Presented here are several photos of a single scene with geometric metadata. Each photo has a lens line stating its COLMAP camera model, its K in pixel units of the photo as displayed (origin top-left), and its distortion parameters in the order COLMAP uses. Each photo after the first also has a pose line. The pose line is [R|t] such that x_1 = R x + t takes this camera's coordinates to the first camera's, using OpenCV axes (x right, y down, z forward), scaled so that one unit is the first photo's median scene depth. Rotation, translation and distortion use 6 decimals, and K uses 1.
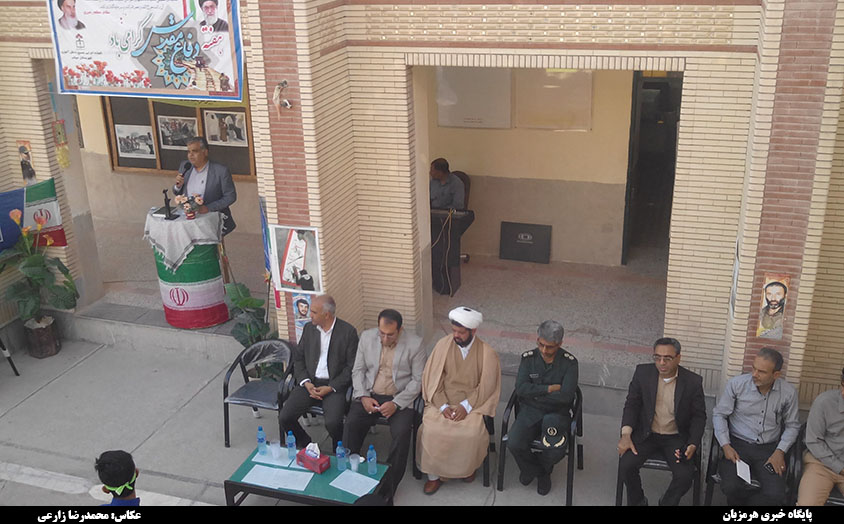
lens RADIAL K [[848.6, 0, 422.2], [0, 848.6, 255.4], [0, 0, 1]] dist [-0.021508, 0.000000]
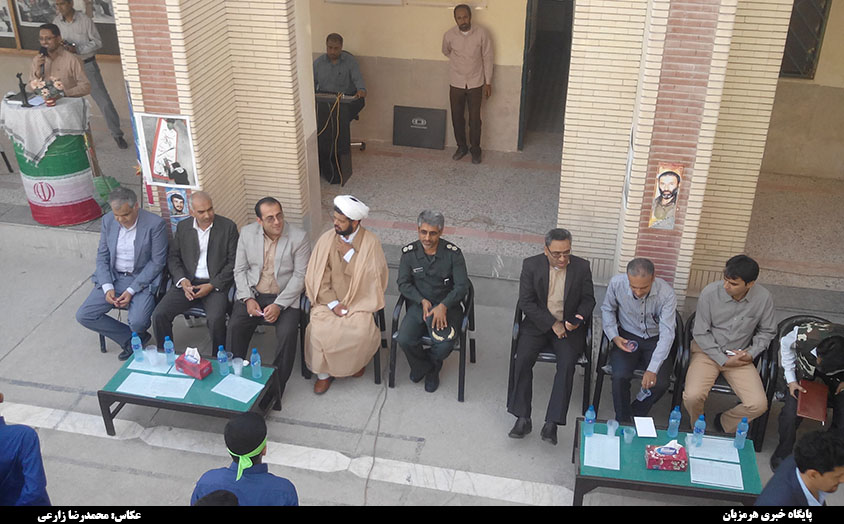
lens RADIAL K [[848.6, 0, 424.9], [0, 848.6, 252.7], [0, 0, 1]] dist [-0.021508, 0.000000]
pose [[0.993590, -0.023741, 0.110518, 0.024186], [0.008234, 0.990299, 0.138706, -0.010828], [-0.112739, -0.136907, 0.984147, 0.050317]]
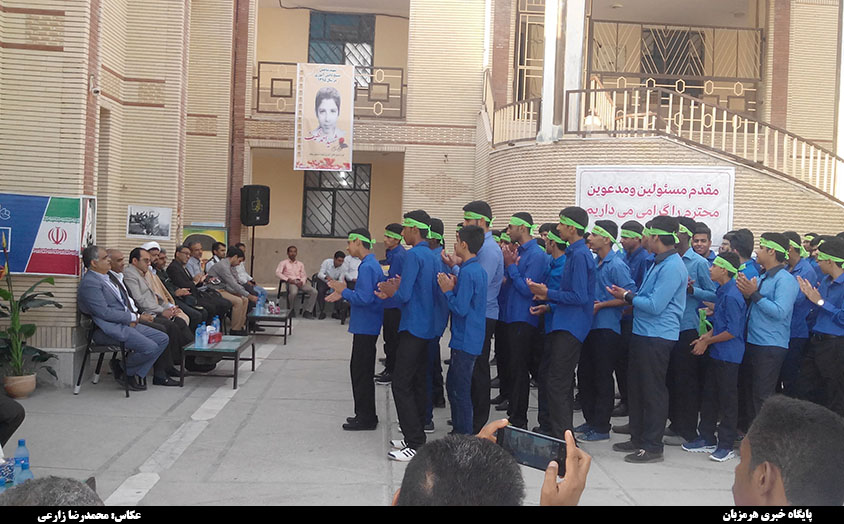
lens RADIAL K [[848.6, 0, 416.5], [0, 848.6, 237.5], [0, 0, 1]] dist [-0.021508, 0.000000]
pose [[-0.357211, 0.010414, 0.933966, -1.356827], [0.309801, 0.944653, 0.107956, 0.032712], [-0.881149, 0.327906, -0.340666, 0.982673]]
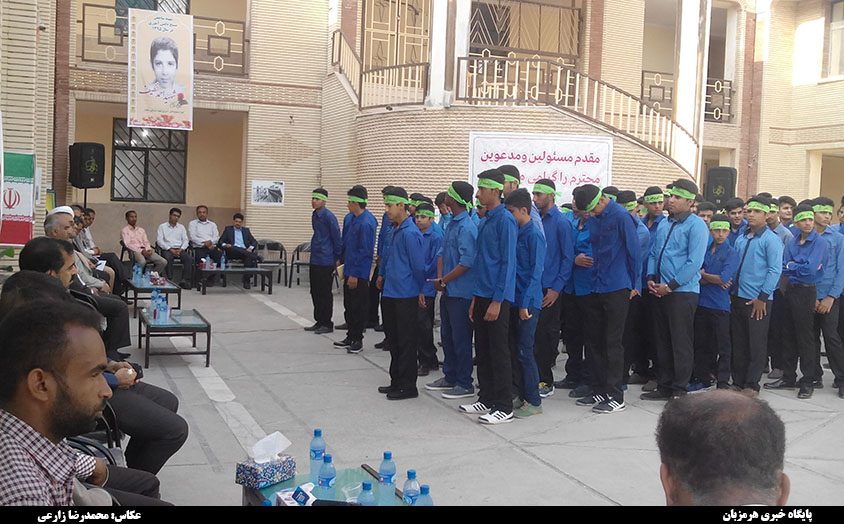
lens RADIAL K [[848.6, 0, 417.1], [0, 848.6, 255.1], [0, 0, 1]] dist [-0.021508, 0.000000]
pose [[-0.654607, -0.037826, 0.755022, -1.156754], [0.252746, 0.930324, 0.265740, -0.069608], [-0.712467, 0.364784, -0.599436, 1.274156]]
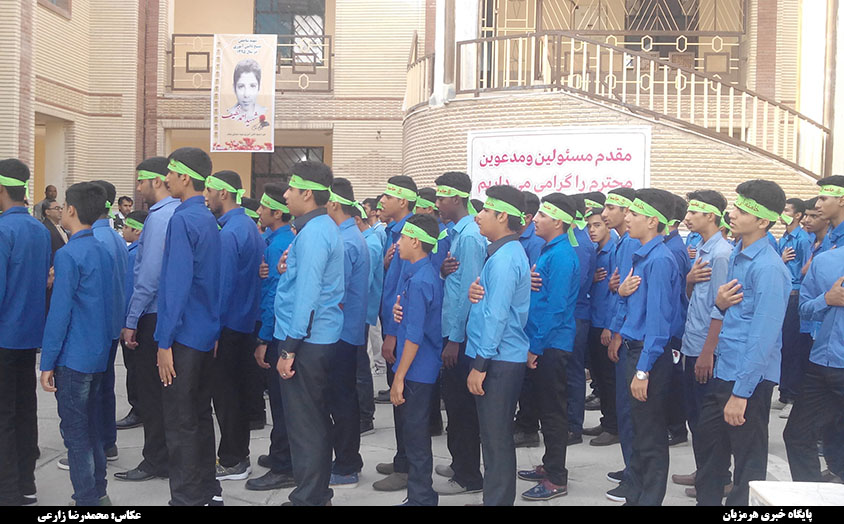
lens RADIAL K [[848.6, 0, 414.5], [0, 848.6, 235.1], [0, 0, 1]] dist [-0.021508, 0.000000]
pose [[-0.262987, 0.014784, 0.964686, -1.230249], [0.333316, 0.939709, 0.076466, 0.195107], [-0.905394, 0.341655, -0.252059, 0.592934]]
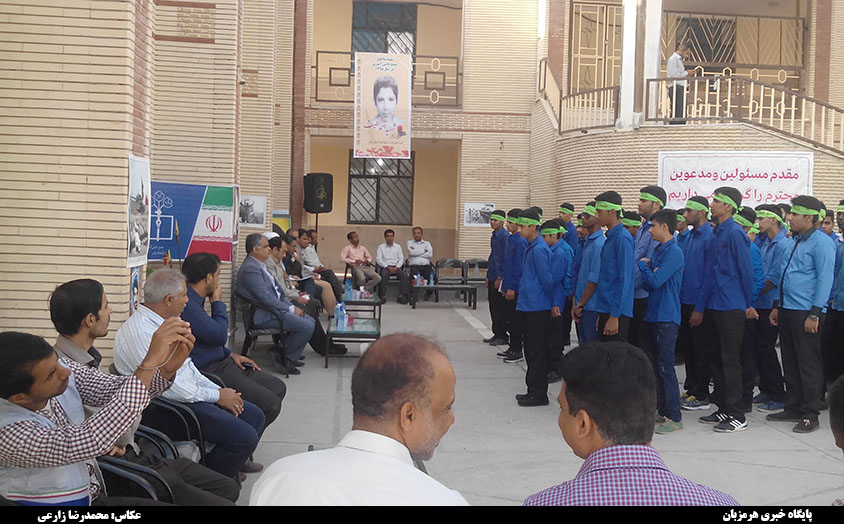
lens RADIAL K [[848.6, 0, 418.4], [0, 848.6, 235.8], [0, 0, 1]] dist [-0.021508, 0.000000]
pose [[-0.392668, 0.001609, 0.919679, -1.312982], [0.315255, 0.939647, 0.132958, -0.043342], [-0.863960, 0.342142, -0.369476, 1.203448]]
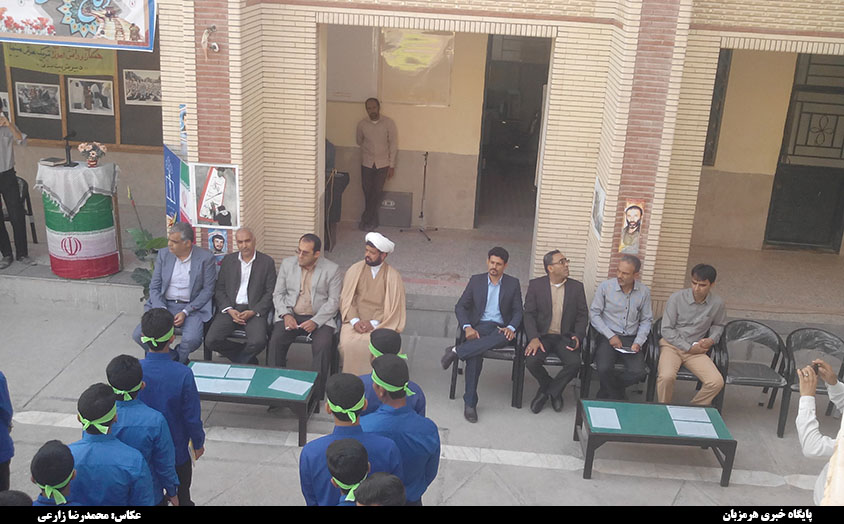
lens RADIAL K [[848.6, 0, 416.0], [0, 848.6, 264.3], [0, 0, 1]] dist [-0.021508, 0.000000]
pose [[0.966373, -0.004245, 0.257109, -0.174468], [0.011570, 0.999569, -0.026981, 0.120510], [-0.256883, 0.029048, 0.966006, -0.098361]]
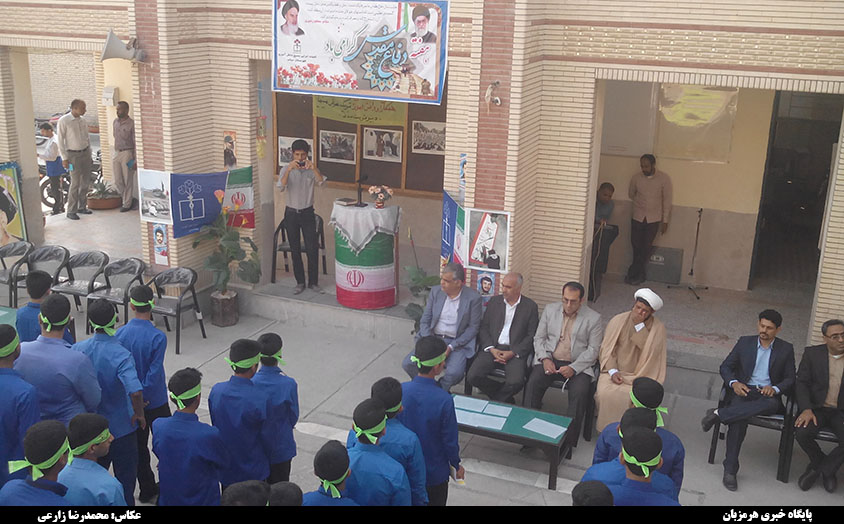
lens RADIAL K [[848.6, 0, 427.0], [0, 848.6, 257.2], [0, 0, 1]] dist [-0.021508, 0.000000]
pose [[0.996425, 0.074060, -0.040646, -0.175860], [-0.077353, 0.993241, -0.086541, 0.128639], [0.033962, 0.089375, 0.995419, -0.125949]]
